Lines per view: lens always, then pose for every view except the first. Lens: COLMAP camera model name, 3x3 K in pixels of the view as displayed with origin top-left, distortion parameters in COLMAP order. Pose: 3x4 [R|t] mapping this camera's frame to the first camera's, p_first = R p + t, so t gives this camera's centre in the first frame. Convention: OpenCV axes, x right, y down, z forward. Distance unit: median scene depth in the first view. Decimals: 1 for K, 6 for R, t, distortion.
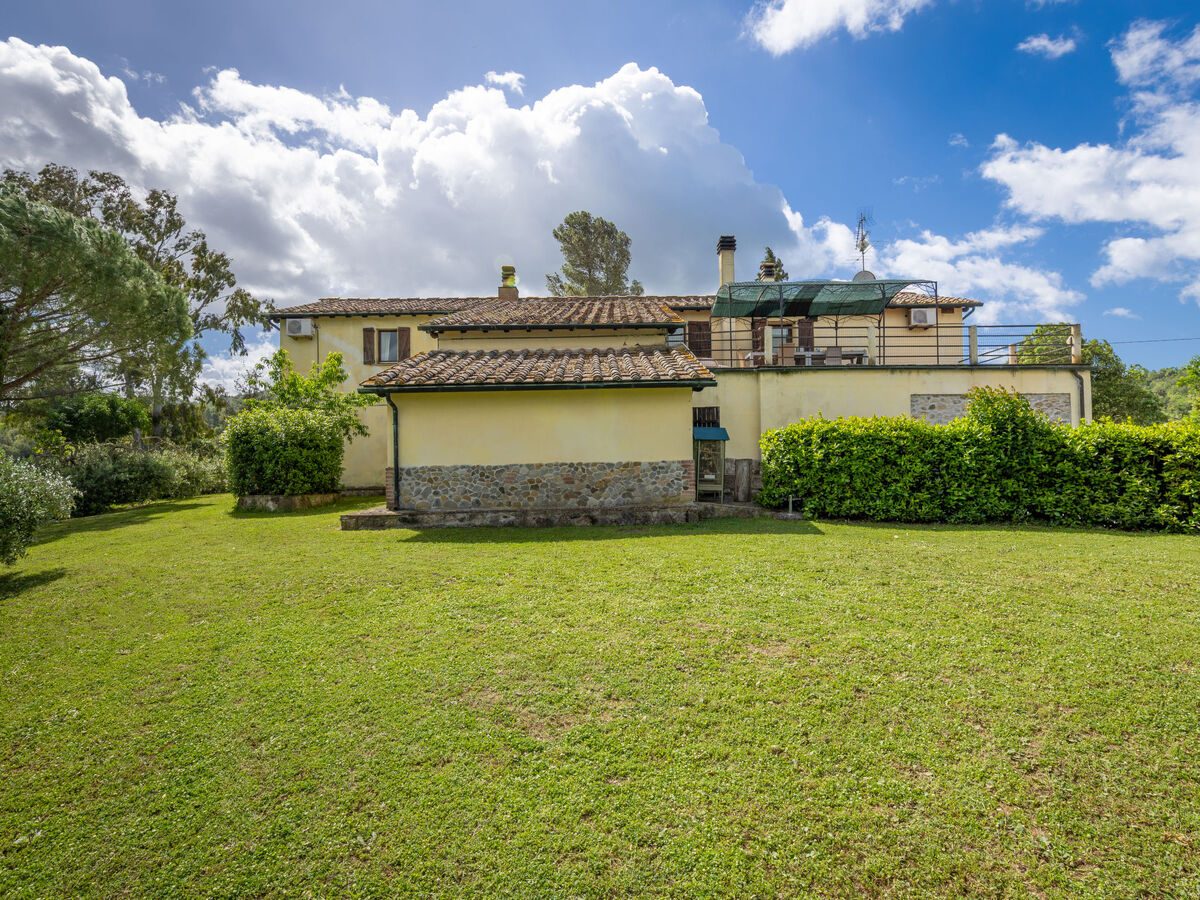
lens RADIAL K [[542.1, 0, 600.0], [0, 542.1, 450.0], [0, 0, 1]] dist [0.000872, -0.000381]
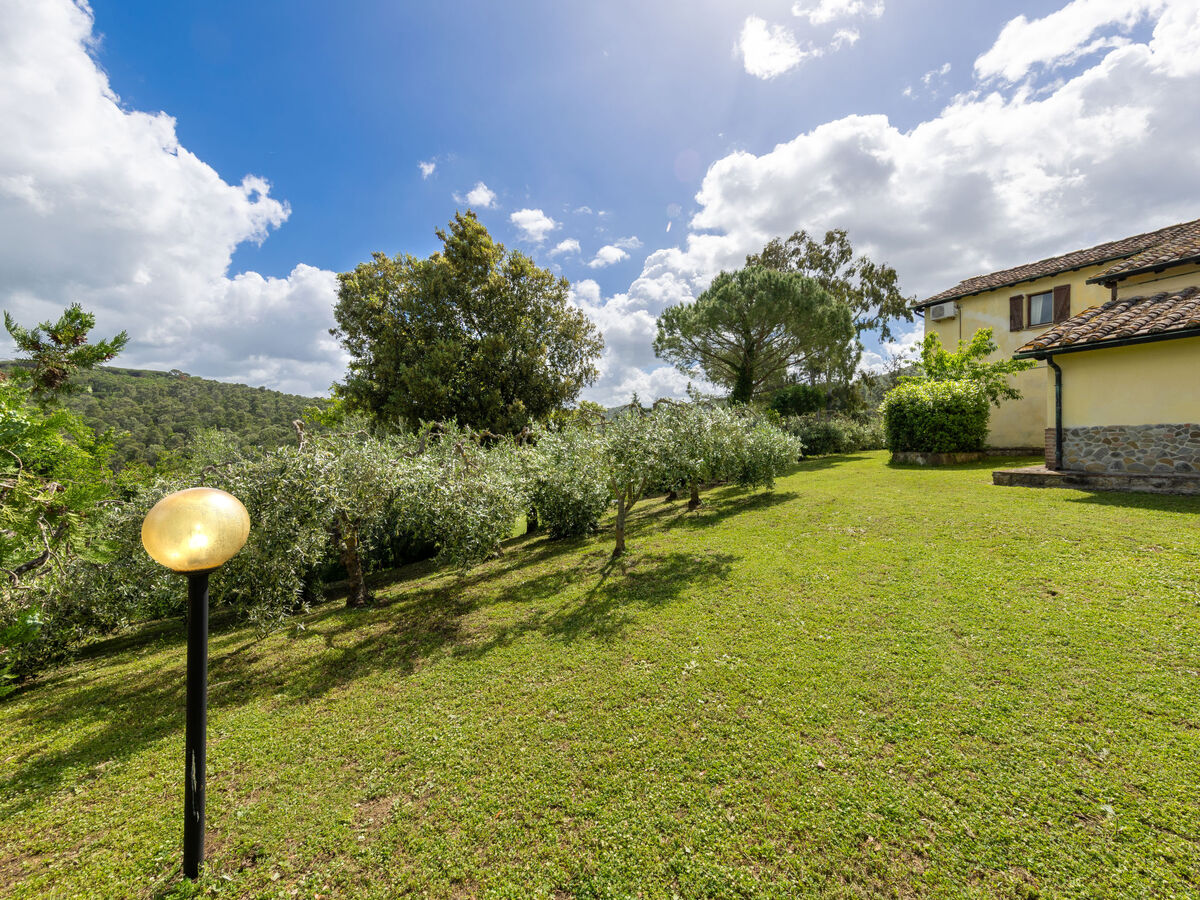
lens RADIAL K [[456.9, 0, 600.0], [0, 456.9, 450.0], [0, 0, 1]] dist [-0.000635, 0.000093]
pose [[0.504736, 0.022951, -0.862969, -0.070321], [0.033800, 0.998355, 0.046321, 0.004317], [0.862612, -0.052548, 0.503130, -0.168241]]
